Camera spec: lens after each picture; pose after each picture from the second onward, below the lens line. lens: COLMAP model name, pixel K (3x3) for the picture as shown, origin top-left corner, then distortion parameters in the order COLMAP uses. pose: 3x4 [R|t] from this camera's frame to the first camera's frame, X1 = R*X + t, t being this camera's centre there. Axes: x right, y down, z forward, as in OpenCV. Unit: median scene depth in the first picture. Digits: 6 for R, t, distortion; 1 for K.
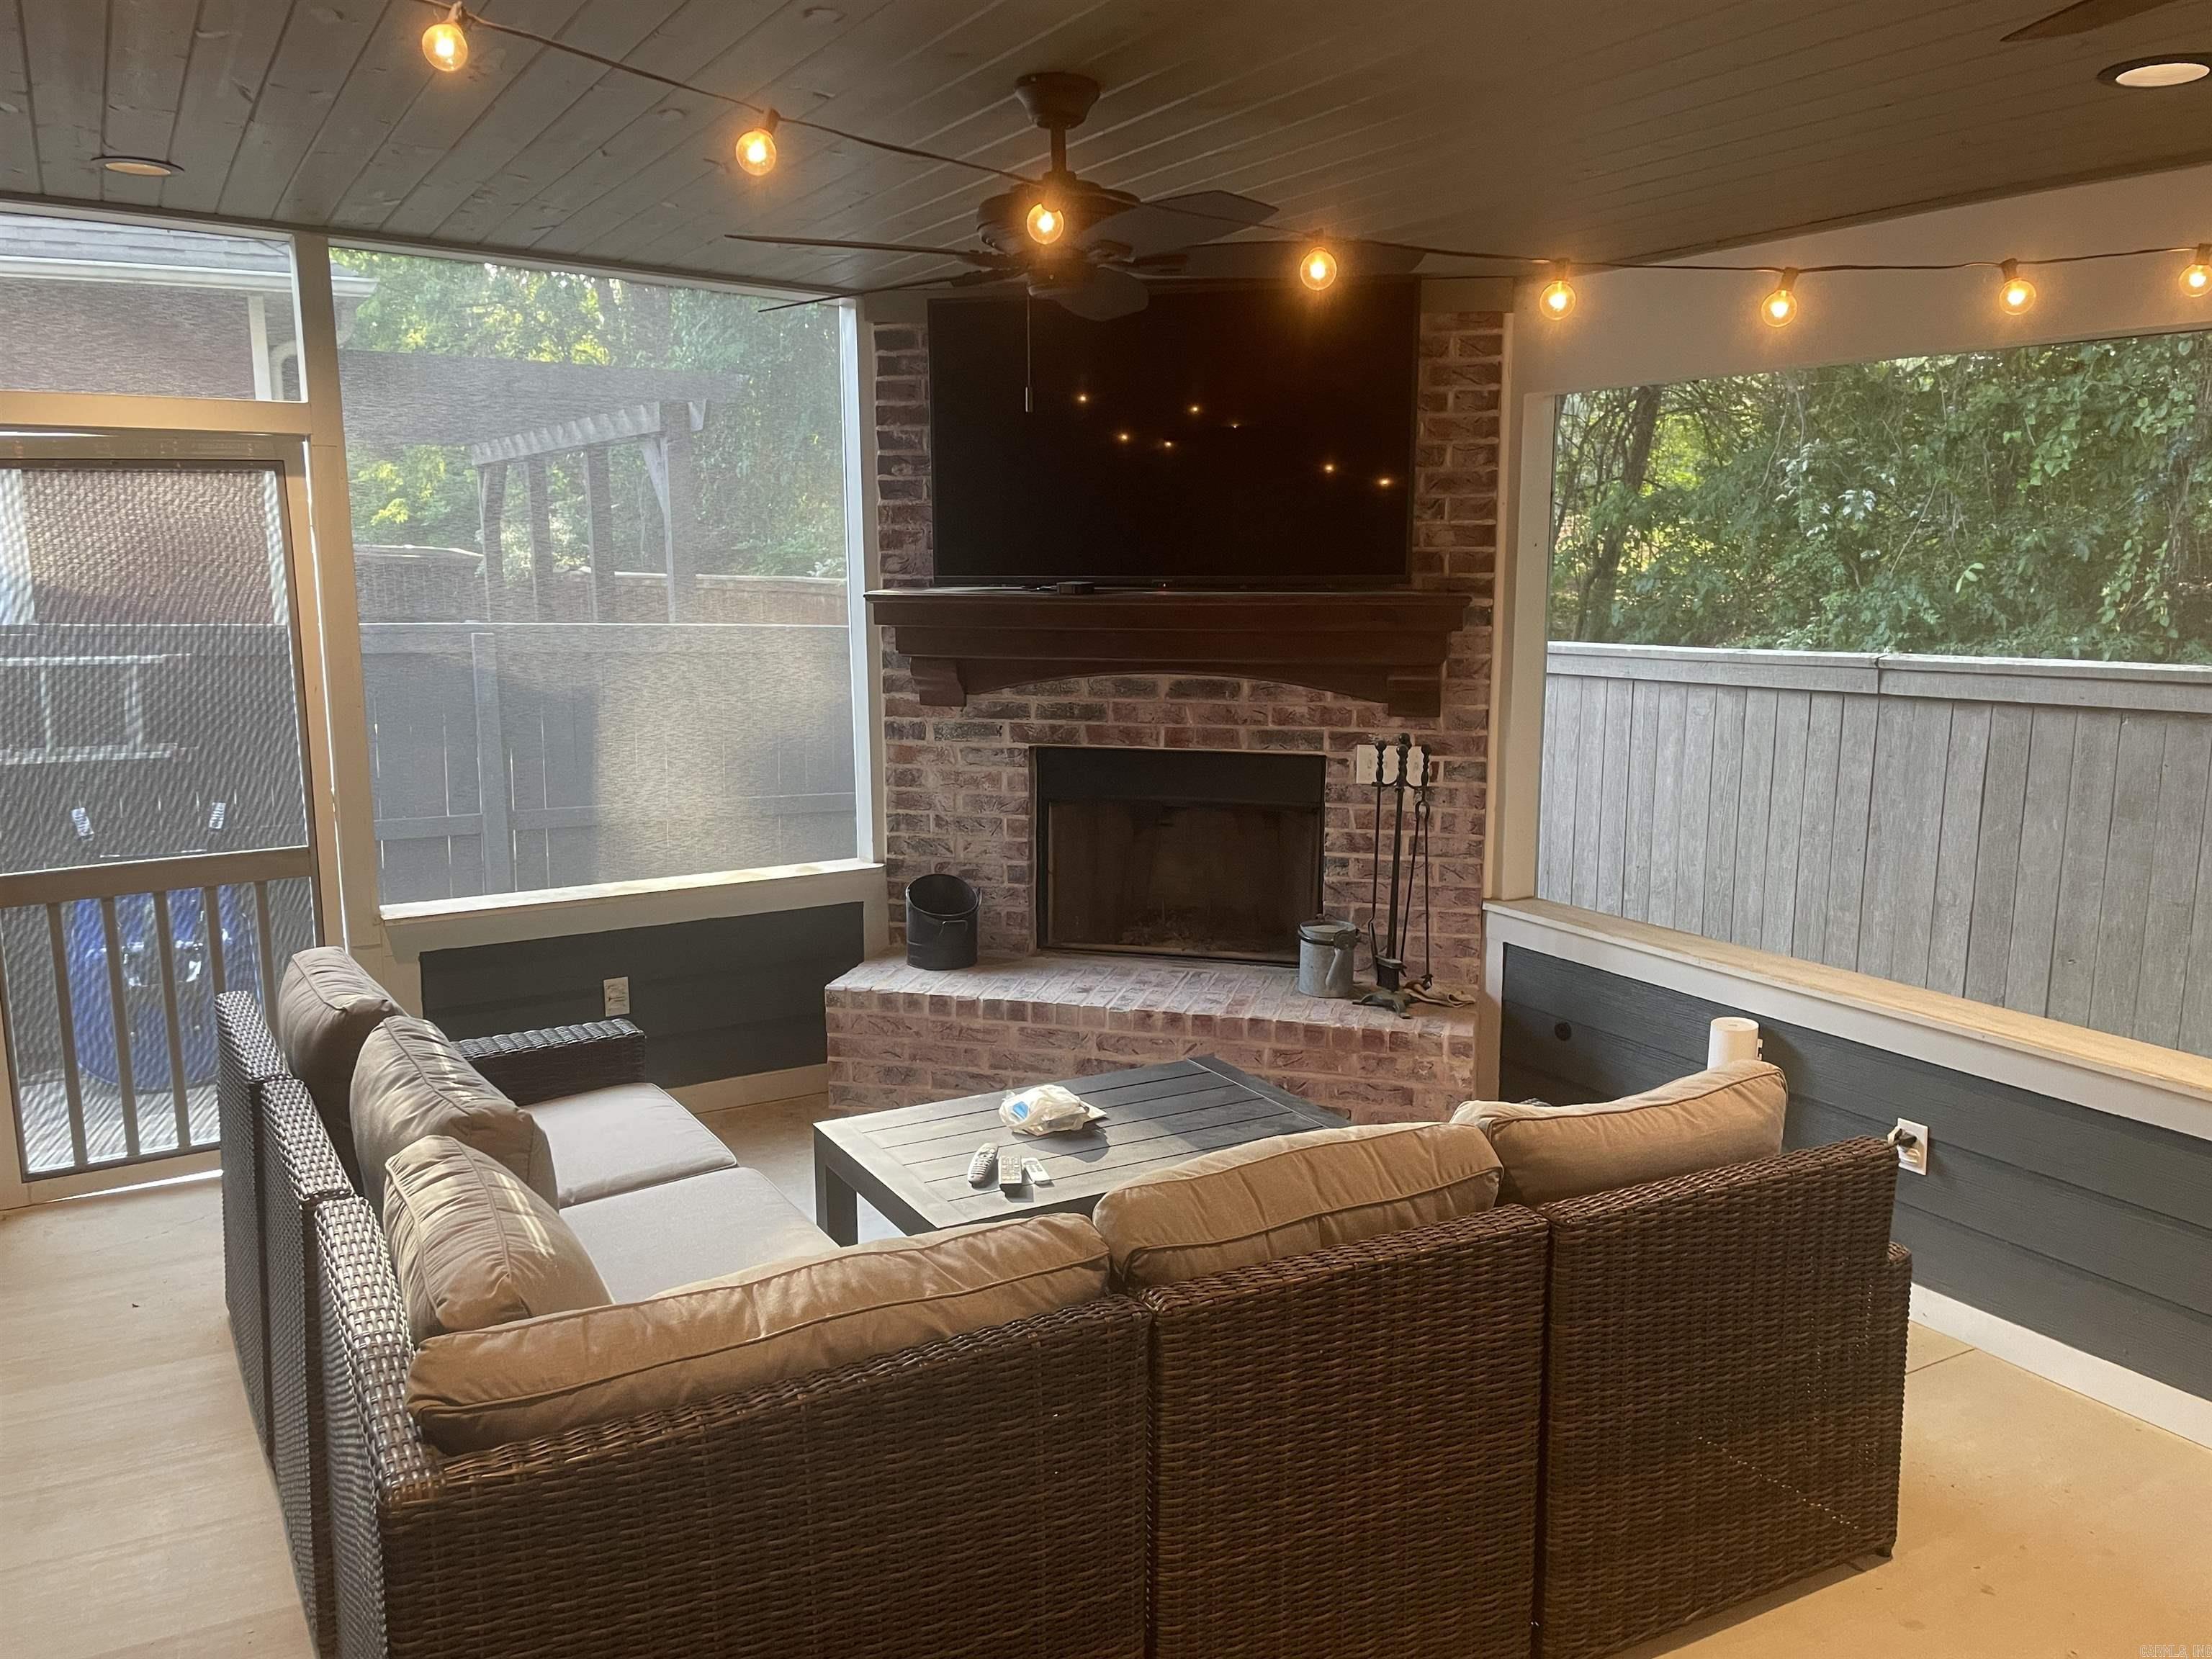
lens RADIAL K [[1704.8, 0, 1120.9], [0, 1704.8, 843.2], [0, 0, 1]] dist [0.064960, -0.051048]
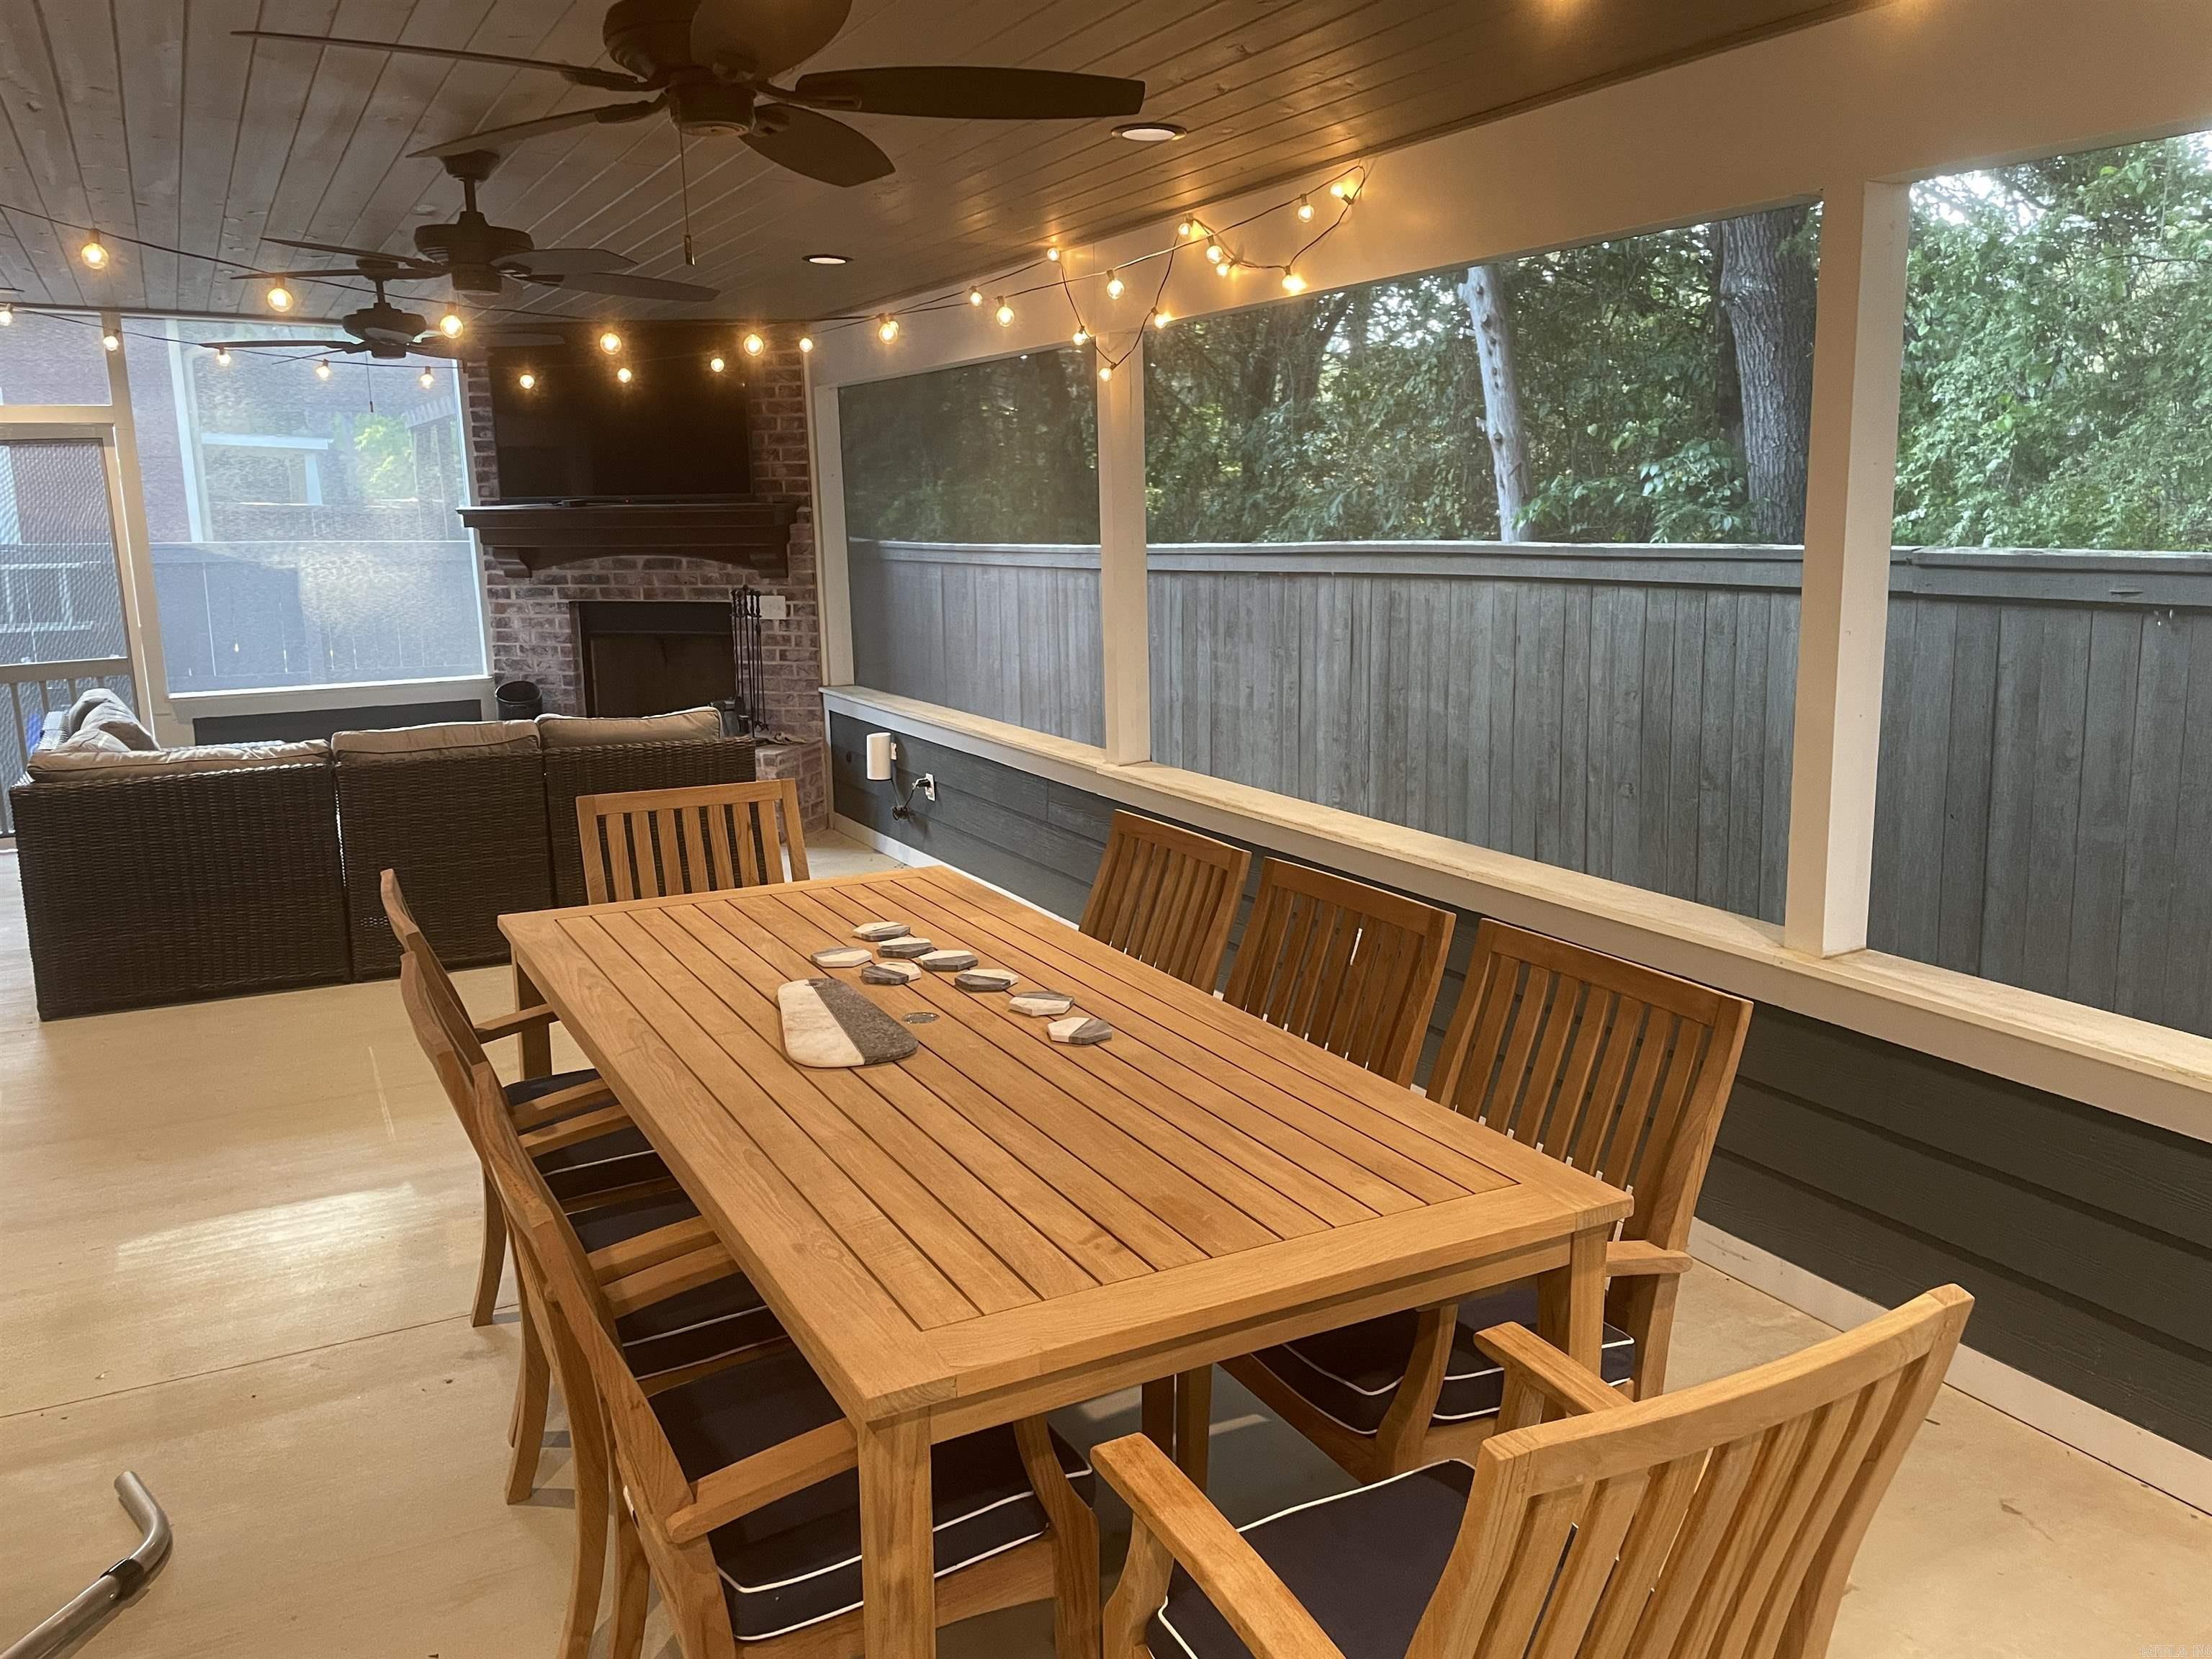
lens RADIAL K [[1704.8, 0, 1095.5], [0, 1704.8, 820.8], [0, 0, 1]] dist [0.064960, -0.051048]
pose [[0.999005, -0.009965, -0.043461, 0.534066], [0.010772, 0.999773, 0.018391, 0.132863], [0.043268, -0.018841, 0.998886, -0.655308]]
